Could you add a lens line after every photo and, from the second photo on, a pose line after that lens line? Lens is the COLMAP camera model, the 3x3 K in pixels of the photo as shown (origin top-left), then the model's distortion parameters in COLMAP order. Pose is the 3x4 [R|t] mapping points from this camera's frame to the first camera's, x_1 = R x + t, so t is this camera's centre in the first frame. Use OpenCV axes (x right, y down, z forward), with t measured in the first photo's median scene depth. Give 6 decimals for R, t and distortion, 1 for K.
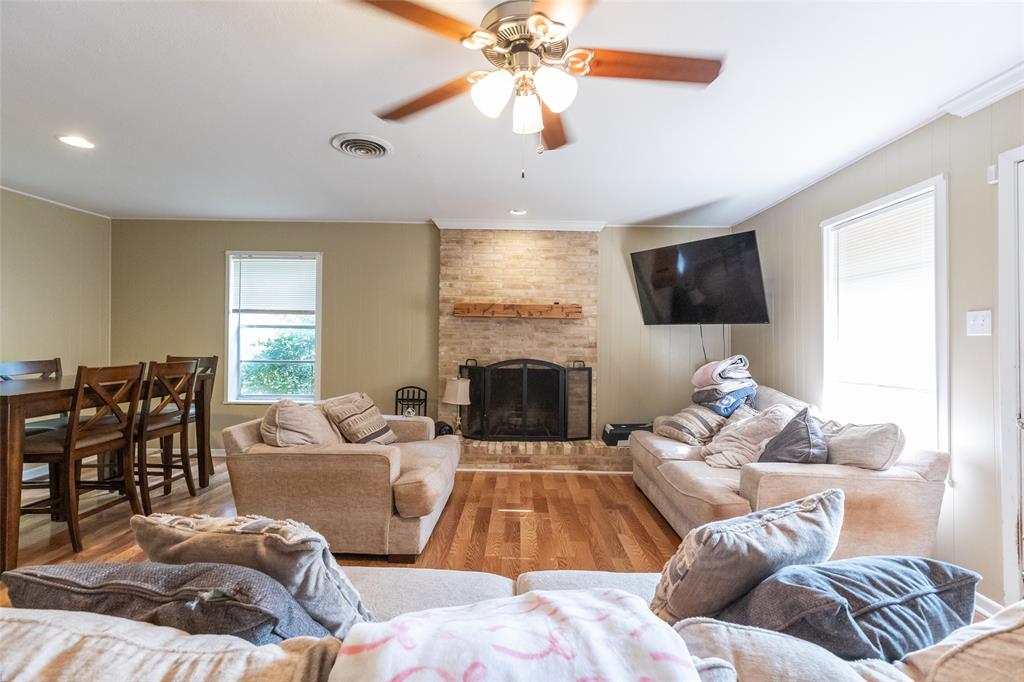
lens RADIAL K [[463.2, 0, 521.2], [0, 463.2, 336.5], [0, 0, 1]] dist [0.009986, -0.001510]
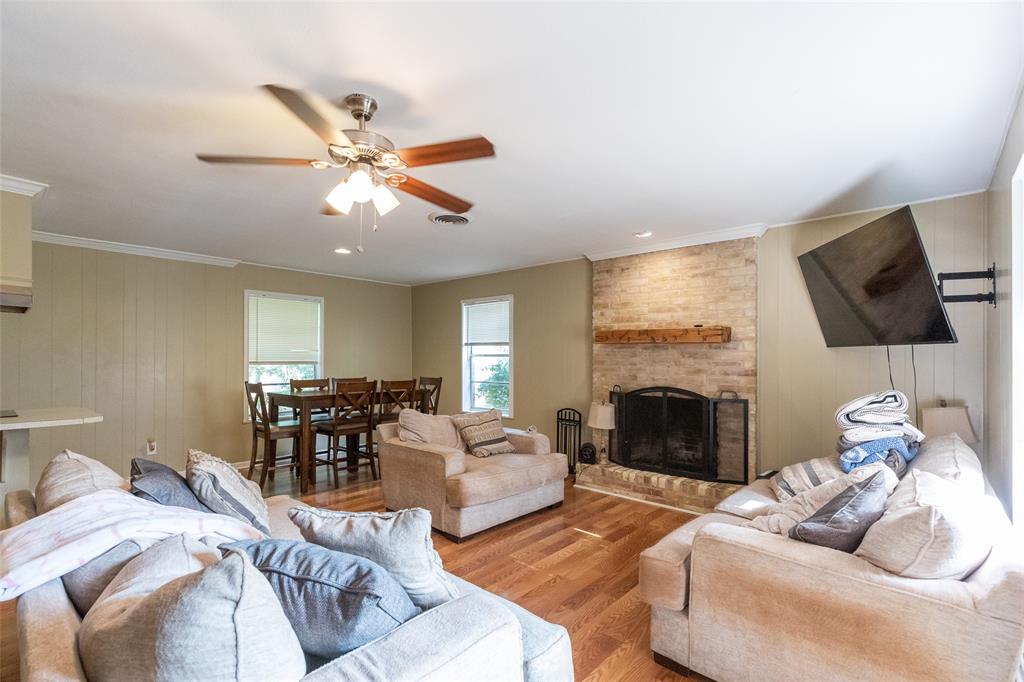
lens RADIAL K [[463.2, 0, 505.7], [0, 463.2, 361.8], [0, 0, 1]] dist [0.009986, -0.001510]
pose [[0.744531, -0.003831, -0.667577, 0.386617], [0.005328, 0.999986, 0.000203, -0.004211], [0.667567, -0.003708, 0.744541, 0.079775]]
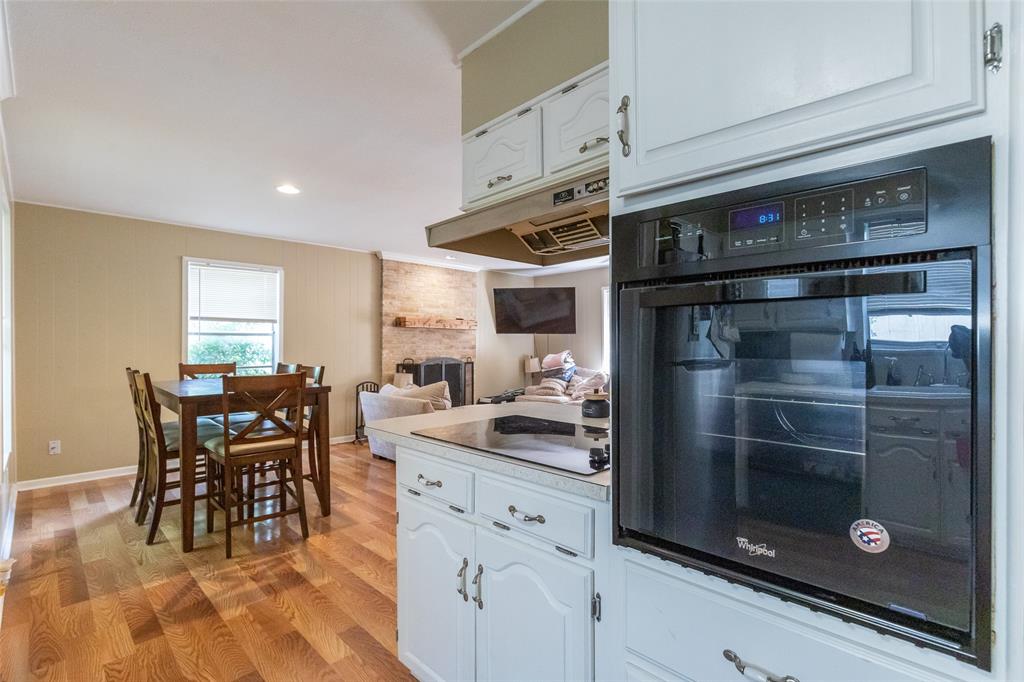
lens RADIAL K [[491.0, 0, 482.1], [0, 491.0, 351.3], [0, 0, 1]] dist [-0.000455, -0.000045]
pose [[0.734845, -0.020710, 0.677919, -0.915085], [0.007407, 0.999719, 0.022512, -0.003628], [-0.678195, -0.011522, 0.734792, -0.199538]]
